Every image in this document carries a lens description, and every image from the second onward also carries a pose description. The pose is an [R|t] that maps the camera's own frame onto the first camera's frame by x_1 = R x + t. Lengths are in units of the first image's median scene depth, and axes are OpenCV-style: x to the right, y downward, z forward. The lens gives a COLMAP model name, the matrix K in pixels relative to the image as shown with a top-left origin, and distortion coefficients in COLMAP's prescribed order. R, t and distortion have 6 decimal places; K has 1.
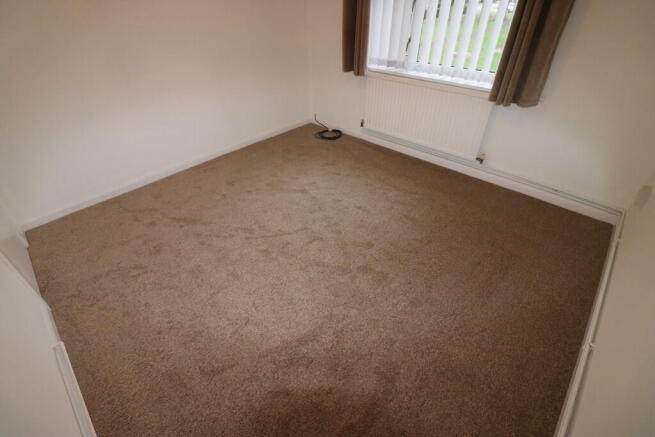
lens RADIAL K [[310.3, 0, 322.5], [0, 310.3, 214.6], [0, 0, 1]] dist [-0.004014, -0.001210]
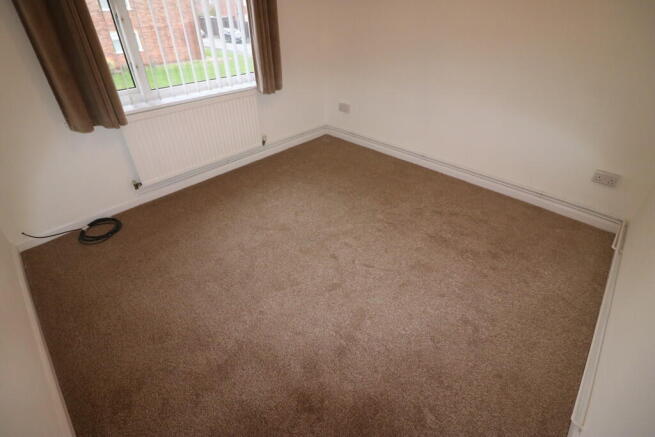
lens RADIAL K [[310.3, 0, 322.5], [0, 310.3, 214.6], [0, 0, 1]] dist [-0.004014, -0.001210]
pose [[-0.022985, -0.551815, 0.833650, -0.589107], [0.592433, 0.664168, 0.455965, -0.351027], [-0.805292, 0.504362, 0.311647, 0.487305]]
